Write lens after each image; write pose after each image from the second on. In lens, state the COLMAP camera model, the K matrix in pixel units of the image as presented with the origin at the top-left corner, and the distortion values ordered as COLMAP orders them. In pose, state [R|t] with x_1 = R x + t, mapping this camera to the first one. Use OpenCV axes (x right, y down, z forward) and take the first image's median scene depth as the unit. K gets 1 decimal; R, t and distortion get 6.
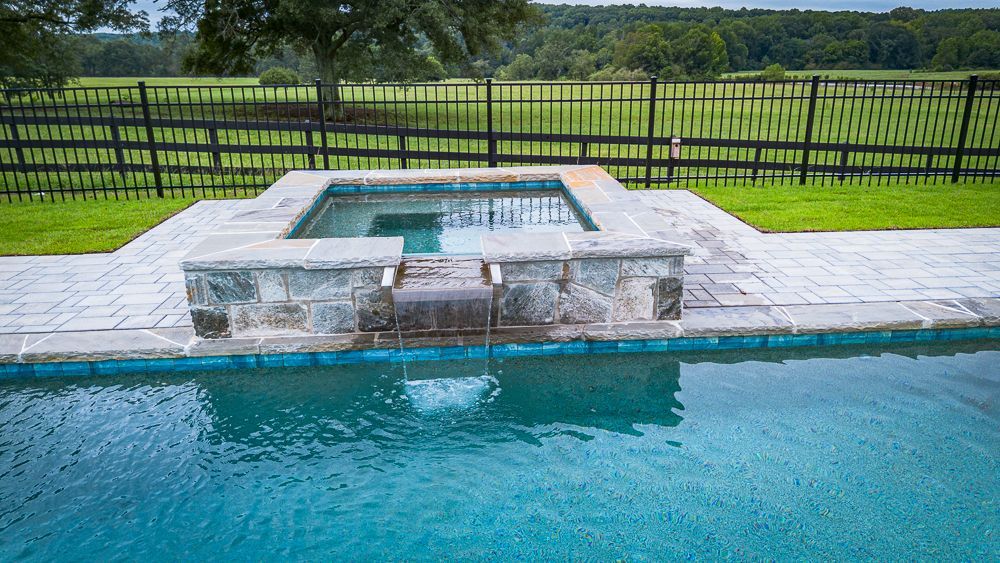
lens RADIAL K [[704.8, 0, 501.7], [0, 704.8, 280.2], [0, 0, 1]] dist [0.076839, -0.083651]
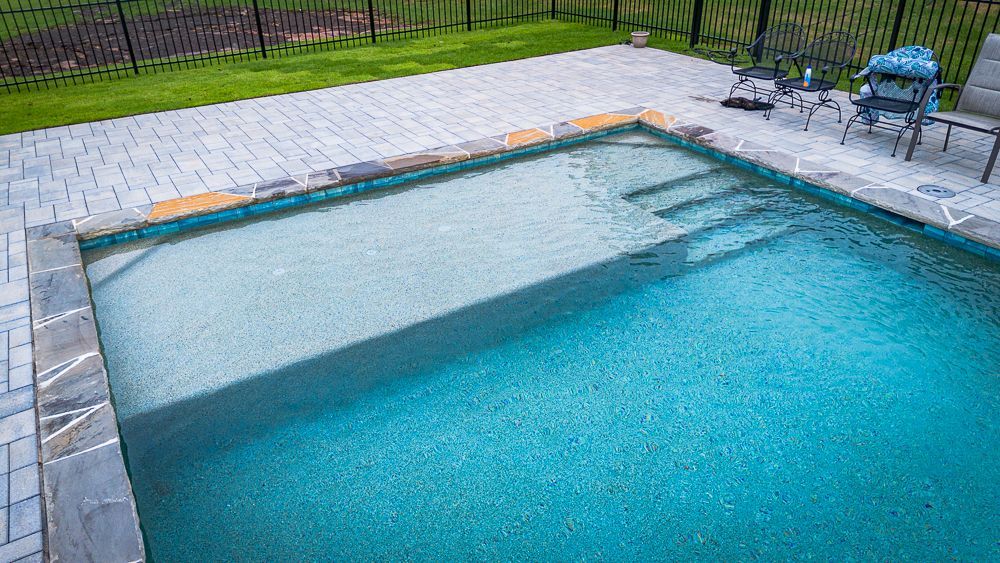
lens RADIAL K [[704.8, 0, 501.7], [0, 704.8, 280.2], [0, 0, 1]] dist [0.076839, -0.083651]
pose [[-0.460027, -0.413036, 0.785987, -0.145705], [0.301739, 0.759810, 0.575884, -0.404405], [-0.835062, 0.502085, -0.224905, 0.738313]]
